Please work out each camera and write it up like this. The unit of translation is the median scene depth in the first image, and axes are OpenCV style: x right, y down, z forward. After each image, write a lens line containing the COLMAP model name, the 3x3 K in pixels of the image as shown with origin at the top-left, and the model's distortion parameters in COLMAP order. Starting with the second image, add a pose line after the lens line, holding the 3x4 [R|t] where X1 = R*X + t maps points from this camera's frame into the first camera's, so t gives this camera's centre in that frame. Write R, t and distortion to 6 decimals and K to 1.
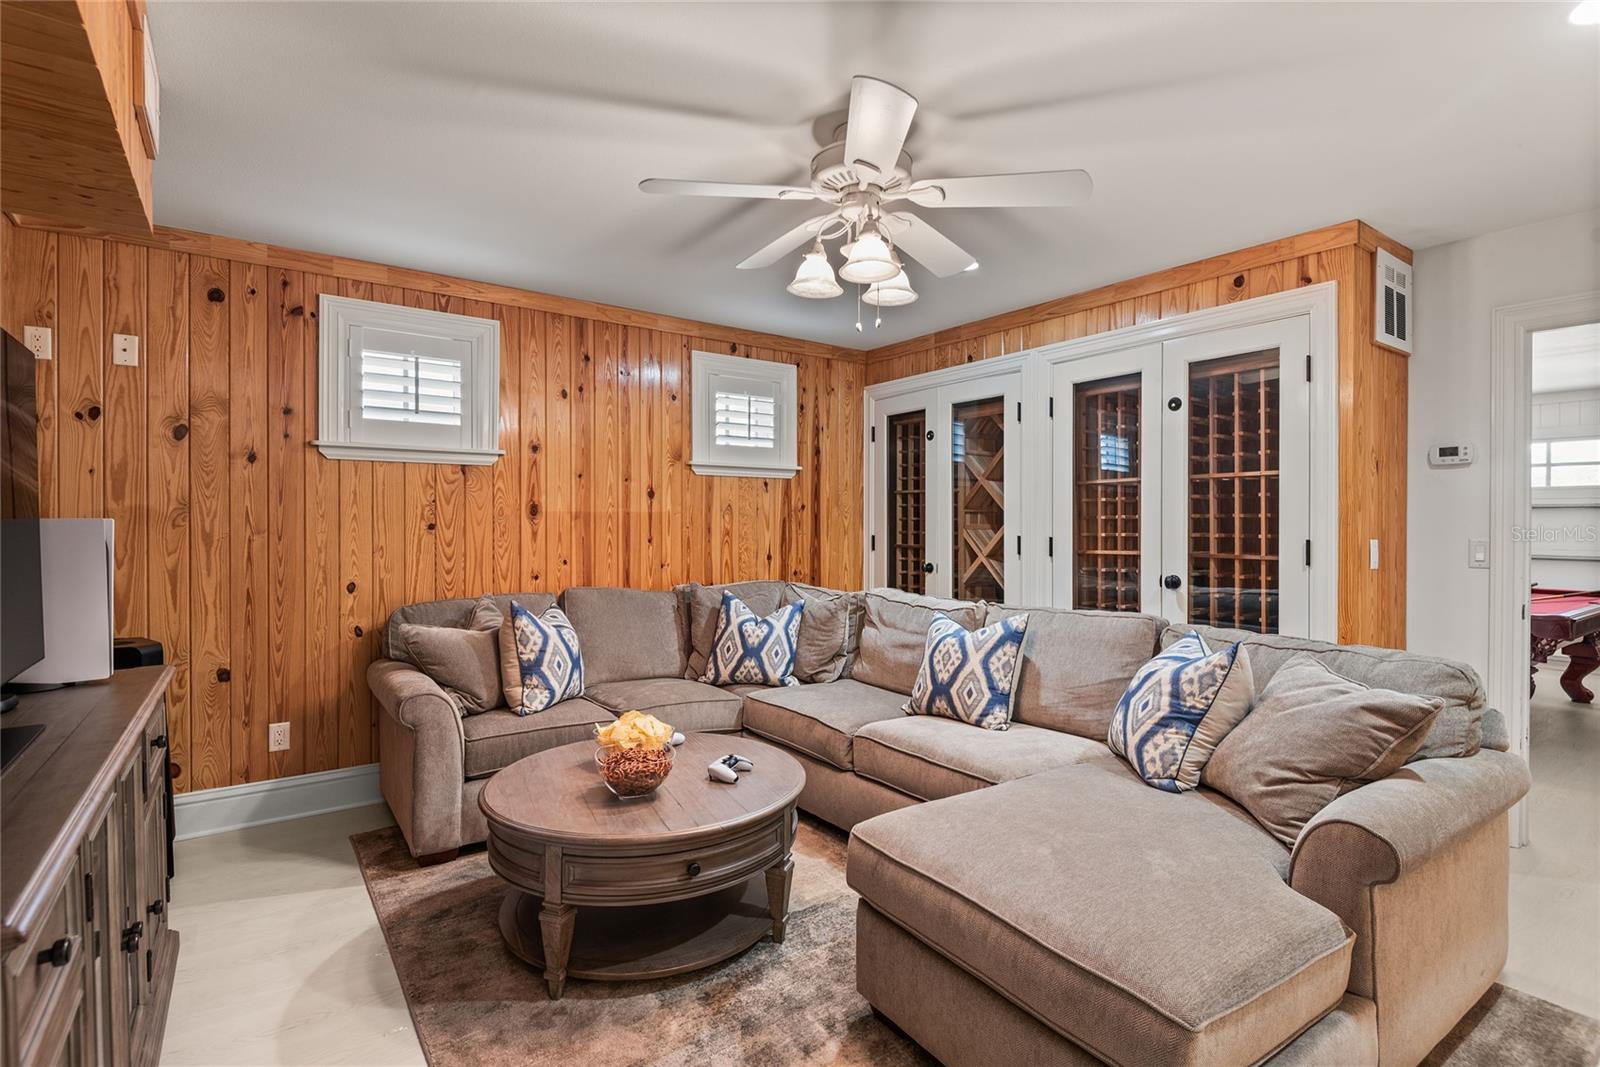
lens RADIAL K [[765.0, 0, 808.0], [0, 765.0, 534.2], [0, 0, 1]] dist [-0.006637, -0.001291]
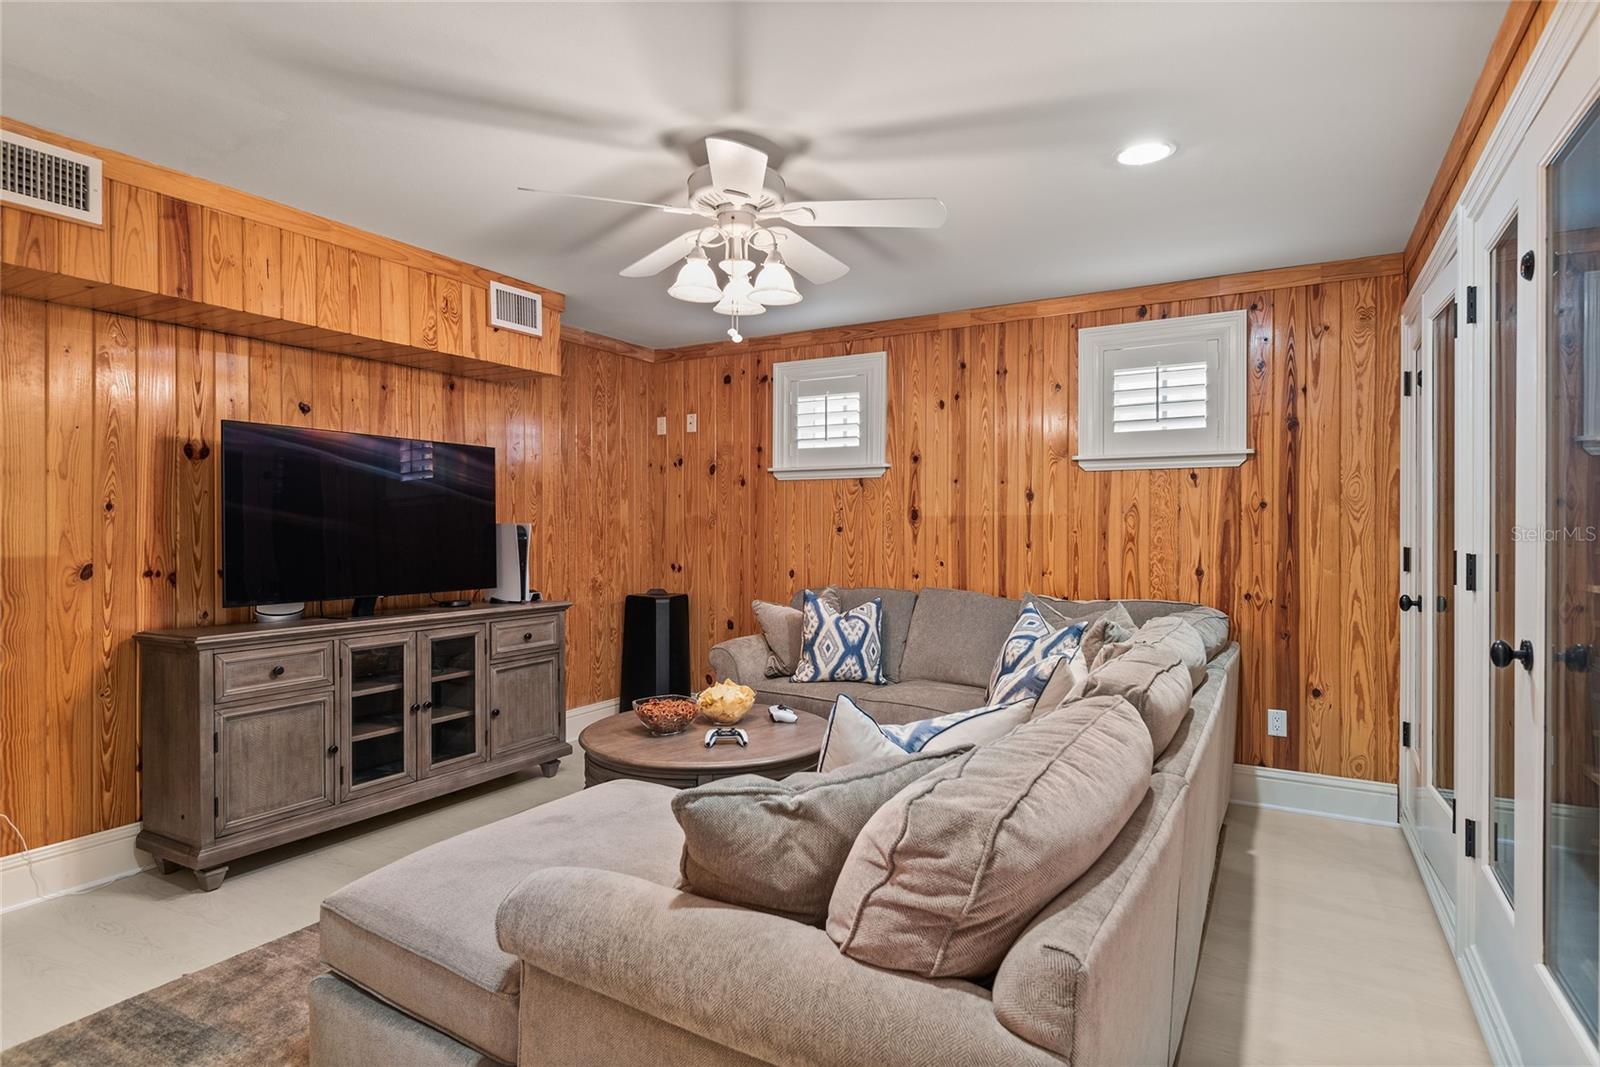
lens RADIAL K [[836.9, 0, 797.9], [0, 836.9, 529.4], [0, 0, 1]] dist [-0.002083, -0.000071]
pose [[0.388878, -0.000222, -0.921289, 0.659144], [-0.019391, 0.999776, -0.008426, 0.002775], [0.921085, 0.021141, 0.388786, 0.367099]]
